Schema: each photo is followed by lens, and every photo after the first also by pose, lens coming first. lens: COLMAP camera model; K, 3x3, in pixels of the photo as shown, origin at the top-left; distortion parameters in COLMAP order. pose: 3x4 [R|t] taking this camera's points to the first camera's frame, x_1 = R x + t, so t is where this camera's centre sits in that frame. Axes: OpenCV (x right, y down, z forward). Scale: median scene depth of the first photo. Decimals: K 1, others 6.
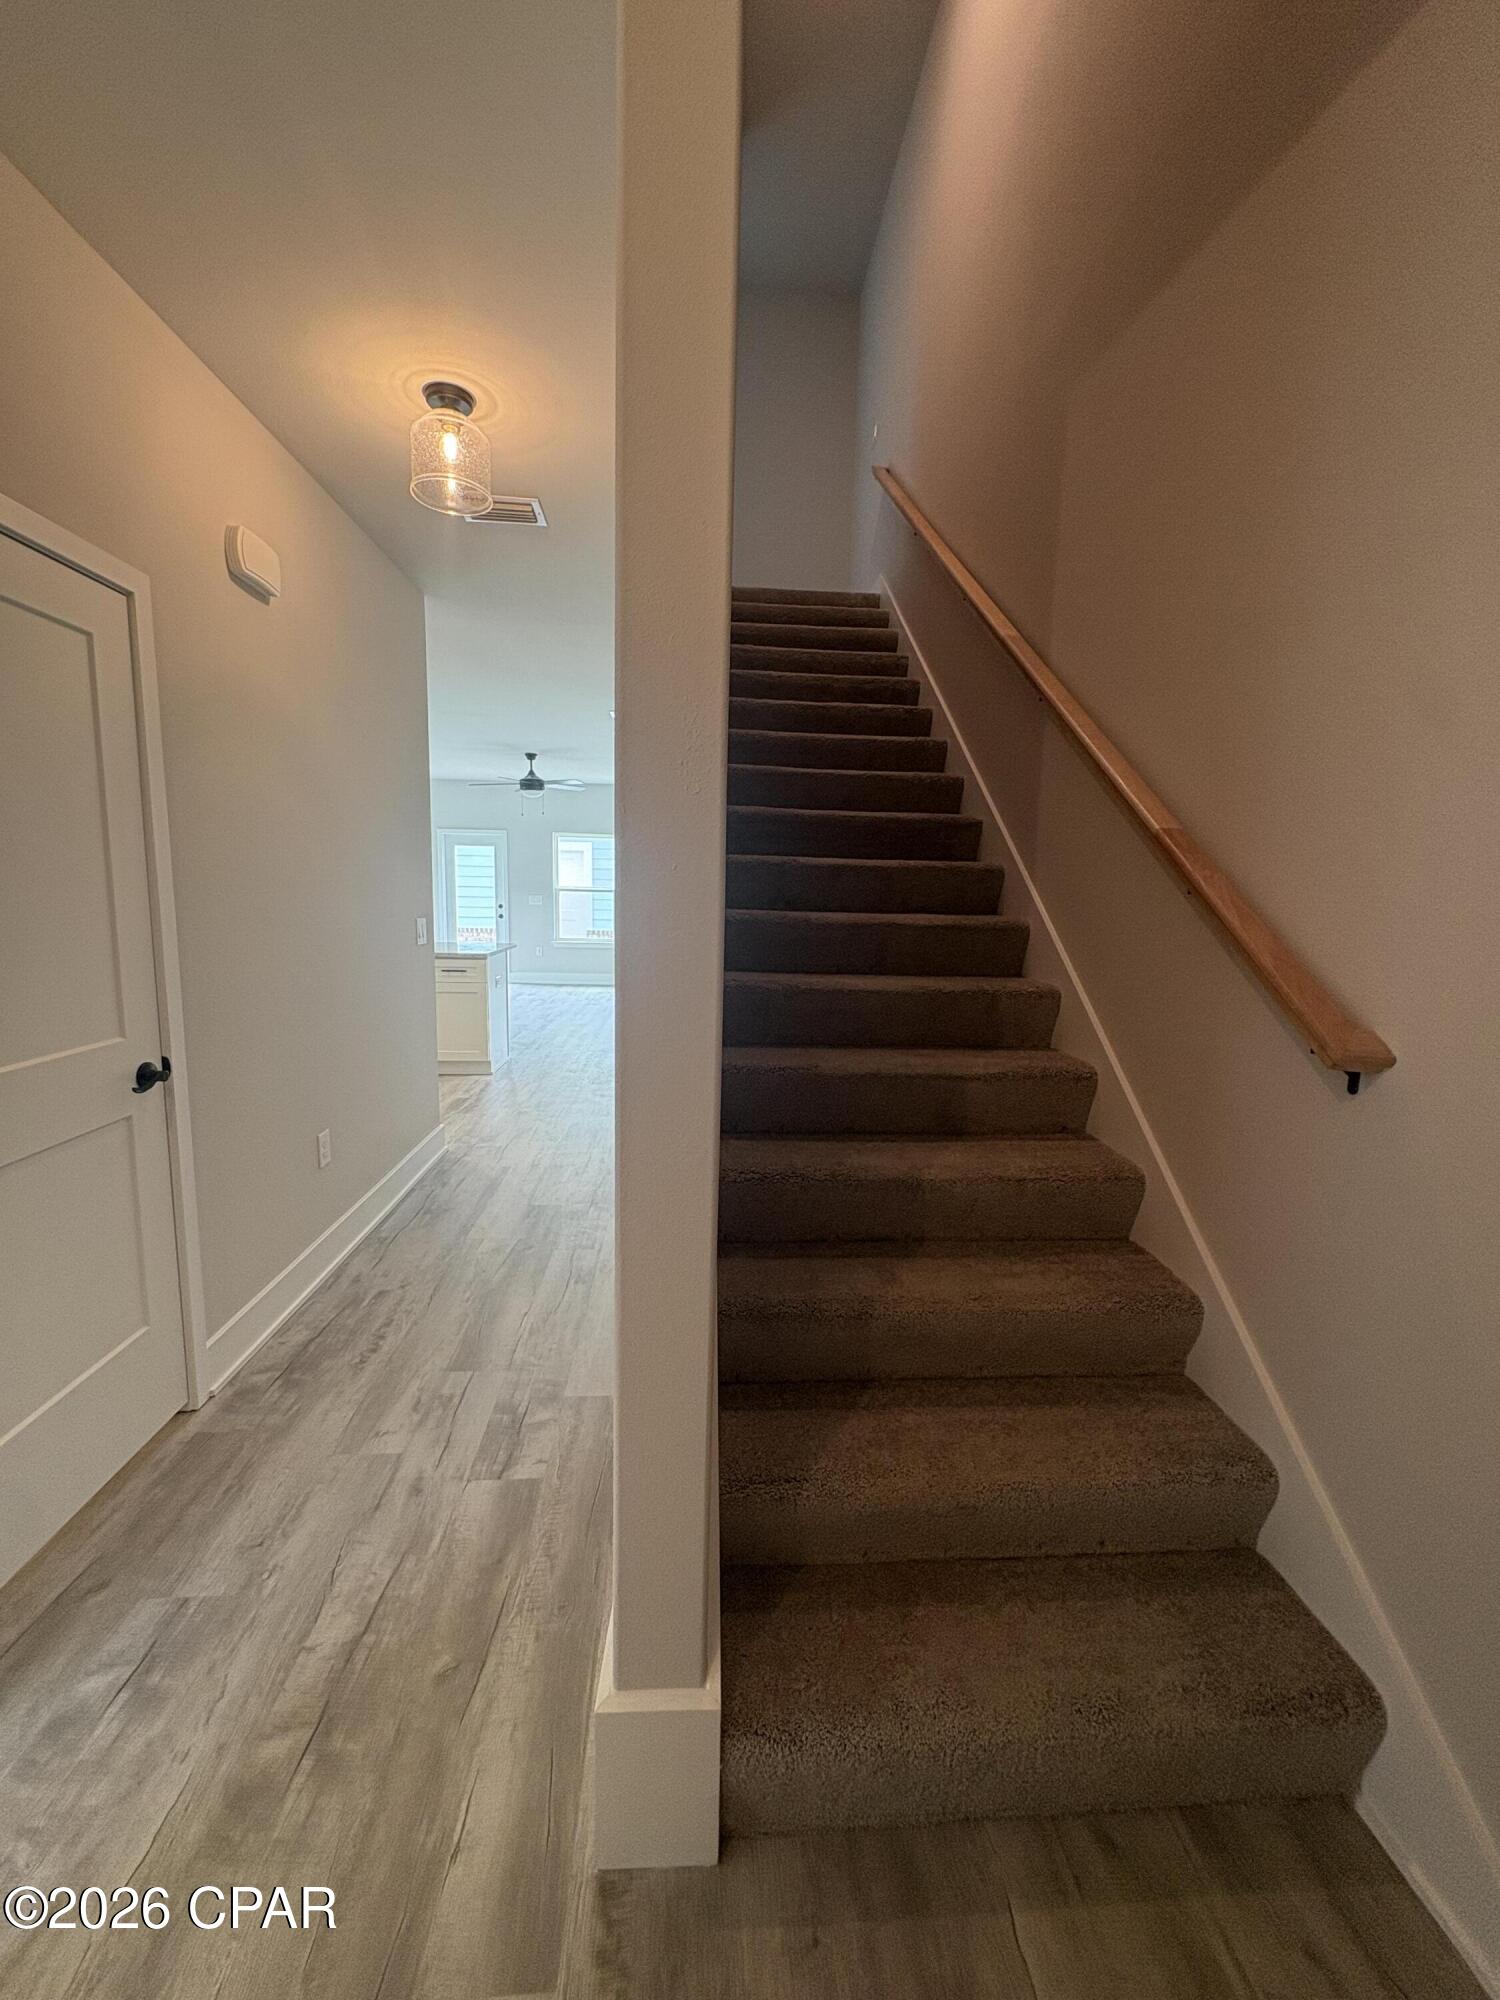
lens RADIAL K [[794.6, 0, 750.6], [0, 794.6, 1003.8], [0, 0, 1]] dist [0.003908, 0.000559]
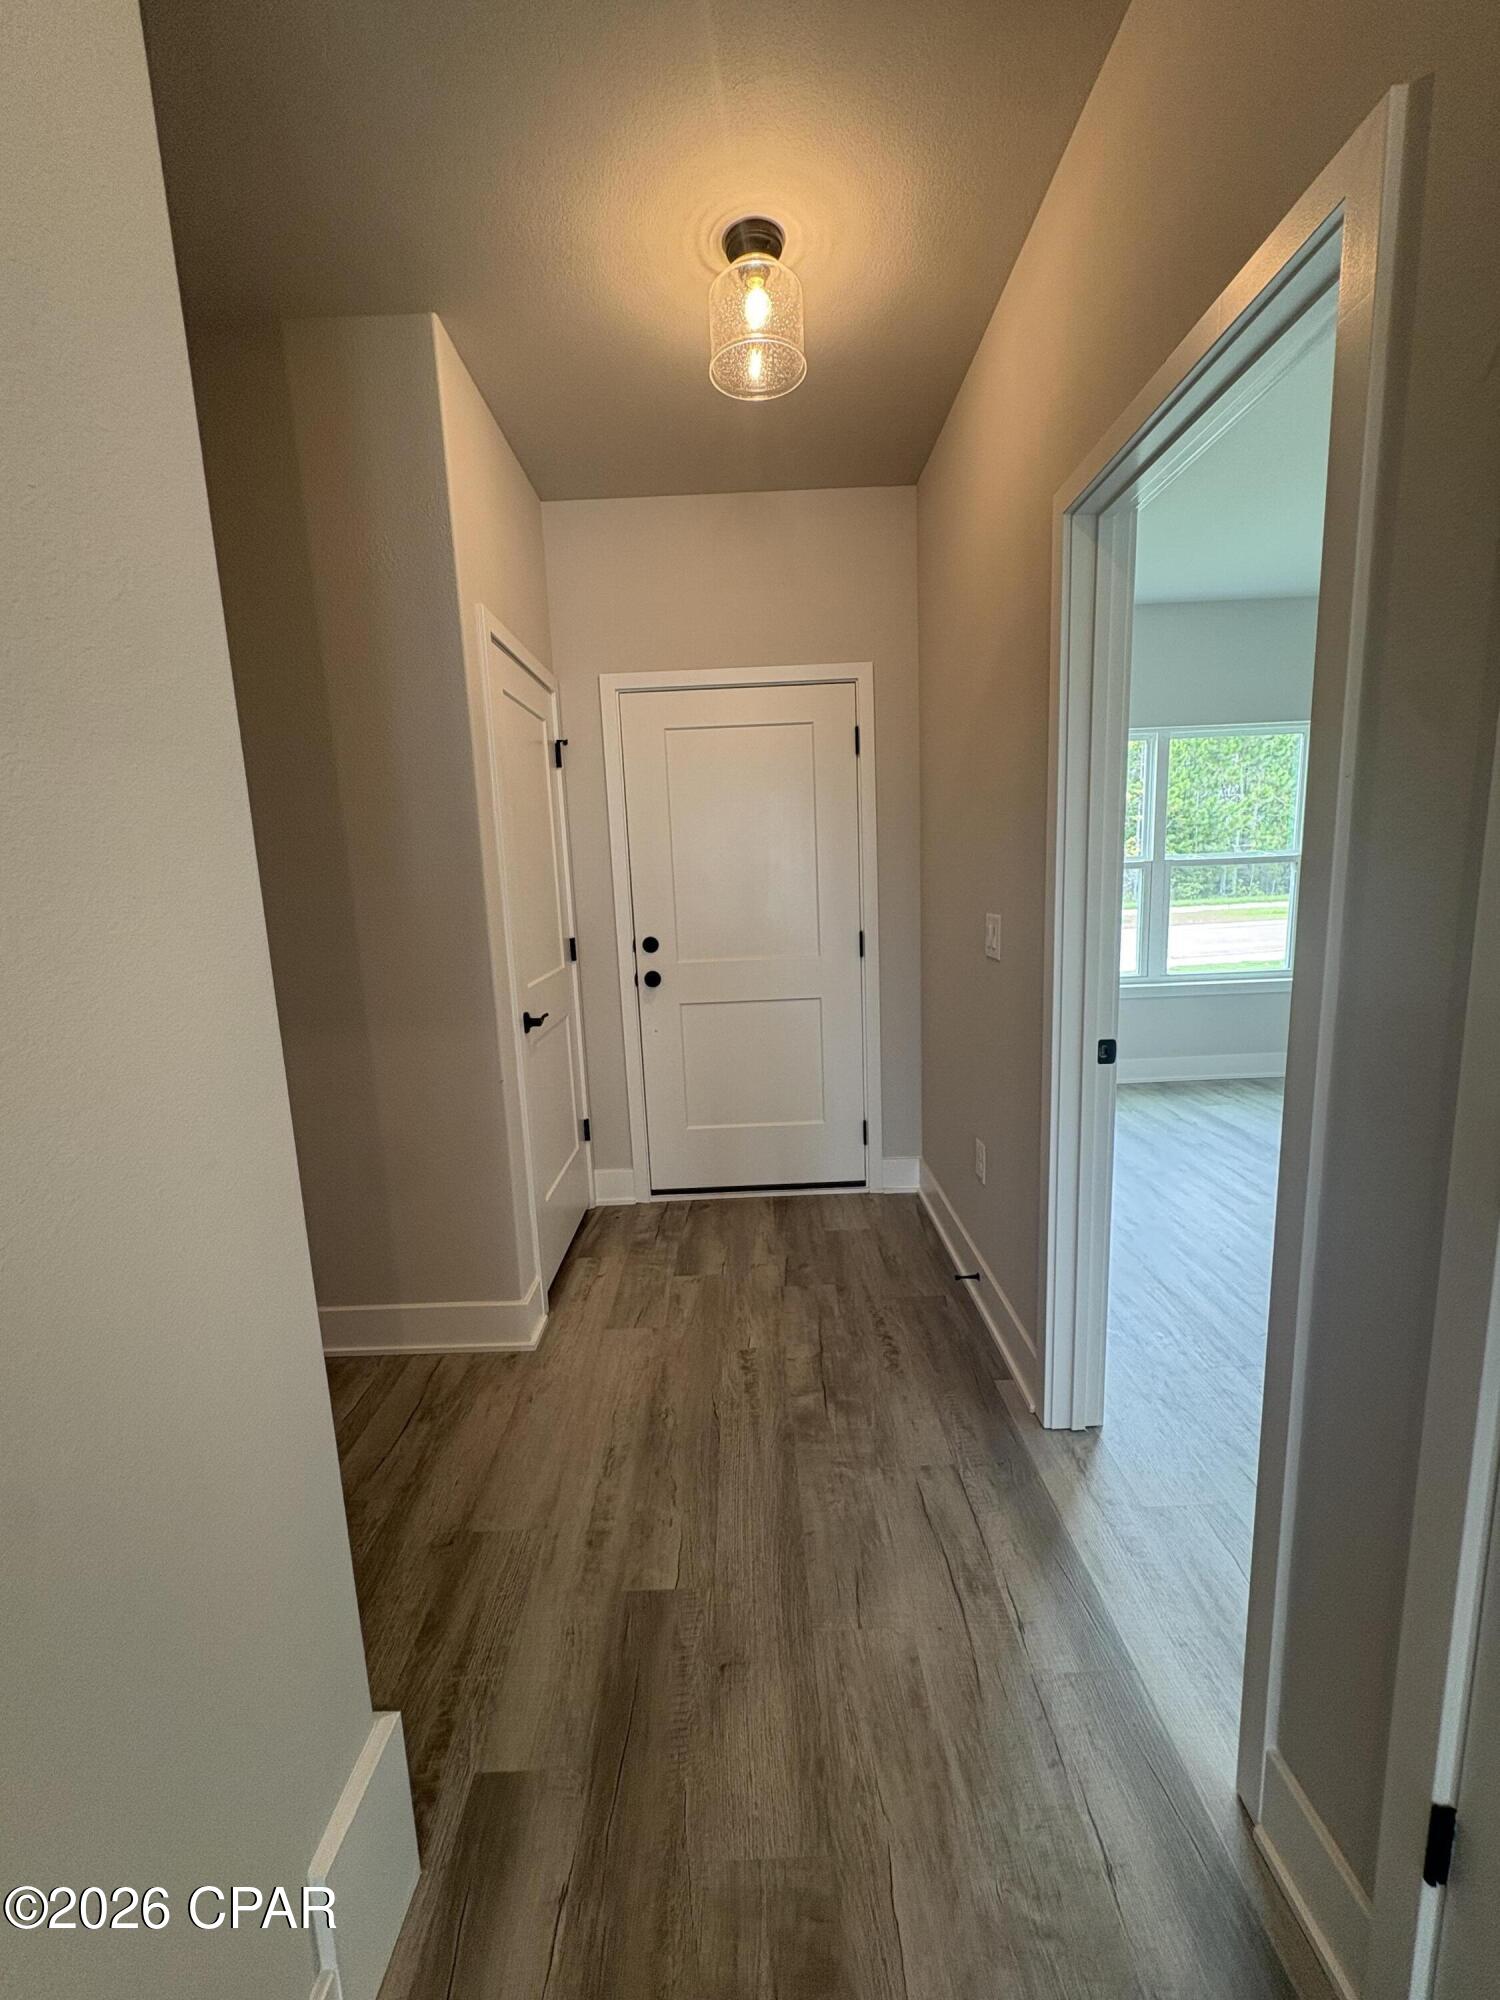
lens RADIAL K [[794.6, 0, 752.0], [0, 794.6, 997.0], [0, 0, 1]] dist [0.003908, 0.000559]
pose [[-0.998142, -0.002645, 0.060867, -0.637062], [0.016037, 0.952418, 0.304374, -0.207239], [-0.058776, 0.304785, -0.950606, 1.539410]]
